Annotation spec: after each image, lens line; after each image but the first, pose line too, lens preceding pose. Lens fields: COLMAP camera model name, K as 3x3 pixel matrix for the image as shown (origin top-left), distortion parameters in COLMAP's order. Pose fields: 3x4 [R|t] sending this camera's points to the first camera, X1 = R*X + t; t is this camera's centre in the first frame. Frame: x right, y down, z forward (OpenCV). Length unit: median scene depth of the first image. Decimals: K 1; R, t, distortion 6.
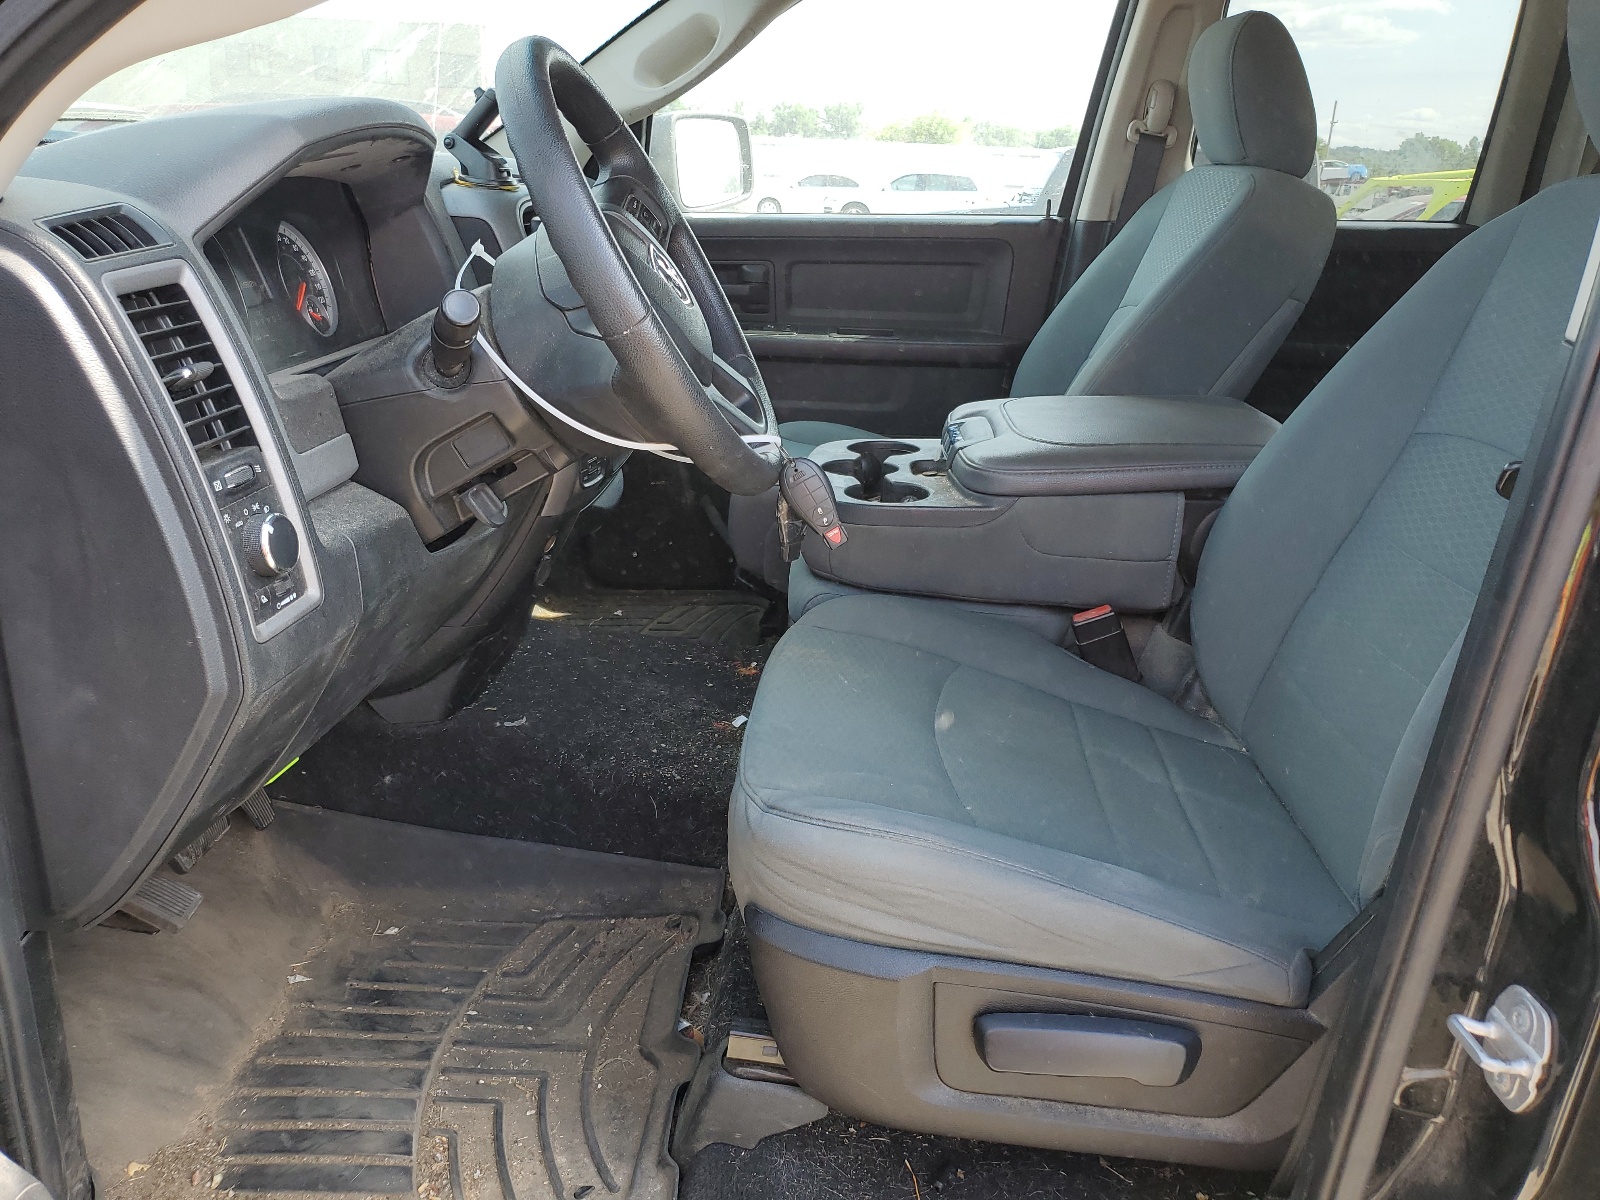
lens RADIAL K [[1232.9, 0, 796.3], [0, 1232.9, 605.2], [0, 0, 1]] dist [0.005357, 0.001379]
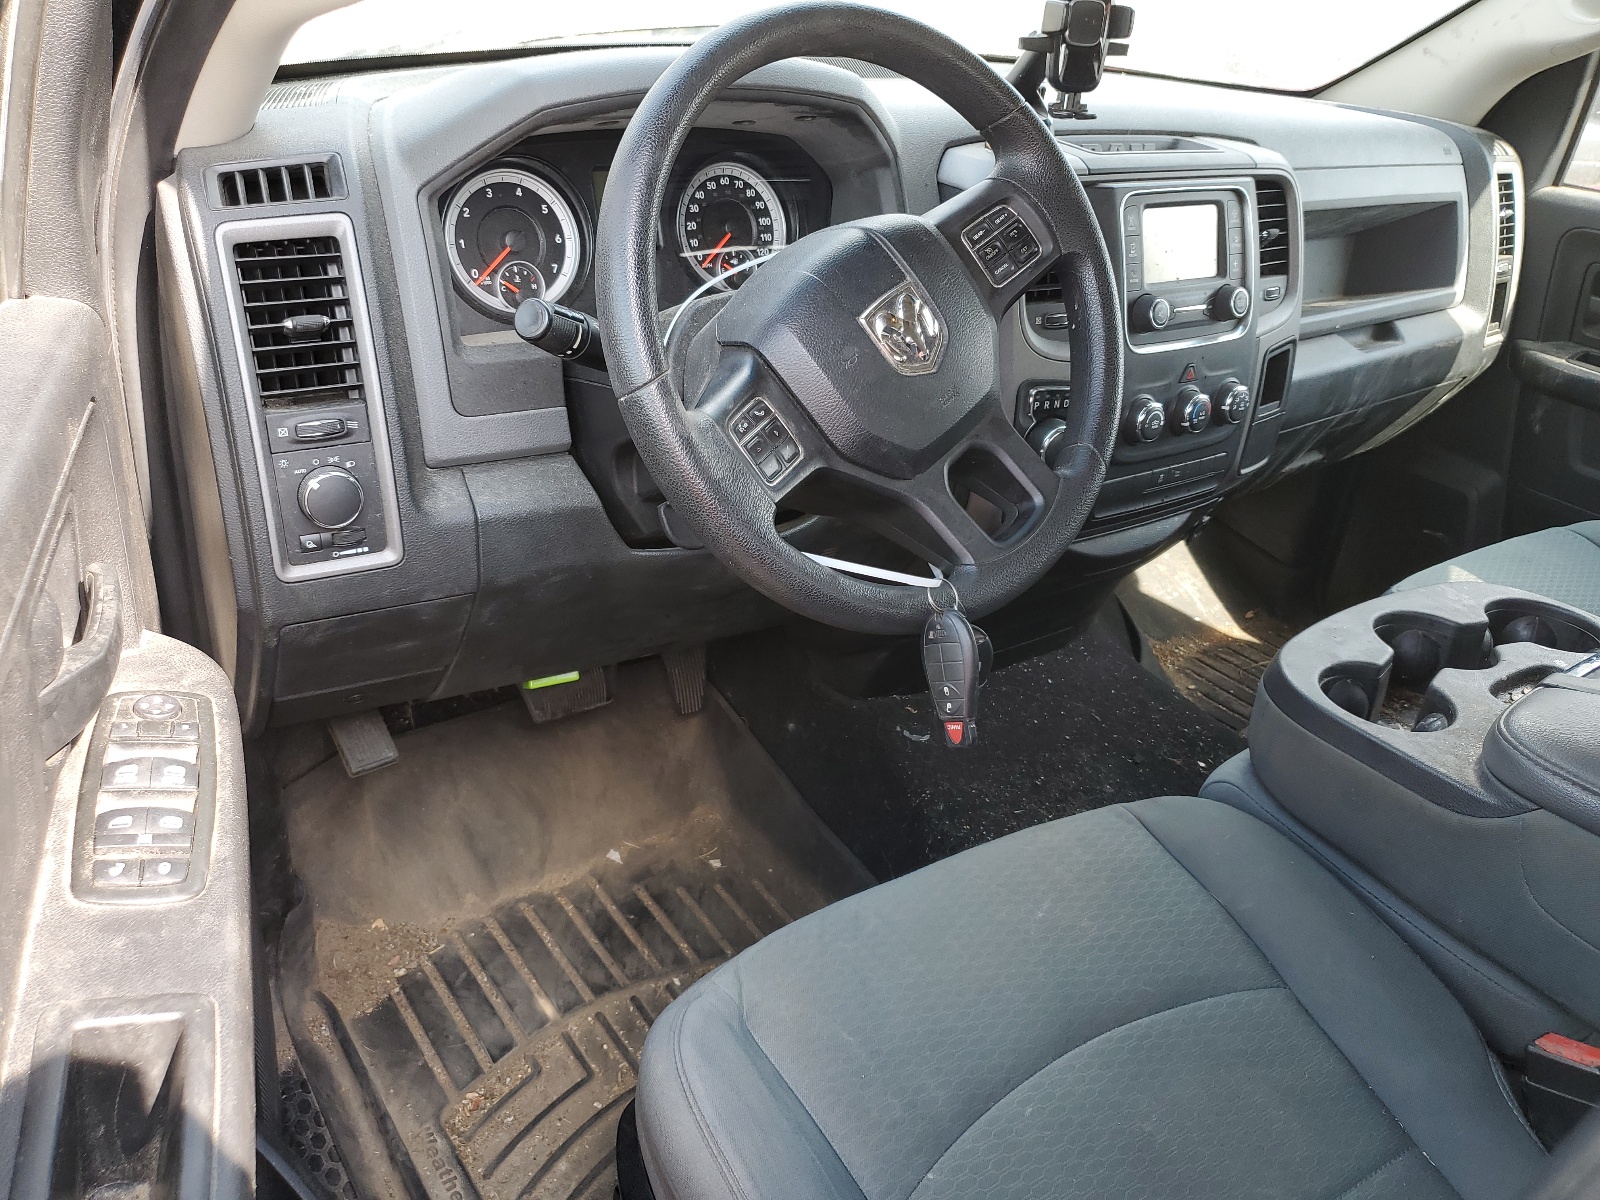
lens RADIAL K [[1232.9, 0, 800.7], [0, 1232.9, 592.4], [0, 0, 1]] dist [0.005357, 0.001379]
pose [[0.607536, 0.389190, -0.692410, 0.426615], [-0.321232, 0.917651, 0.233937, -0.259745], [0.726437, 0.080299, 0.682526, 0.433607]]
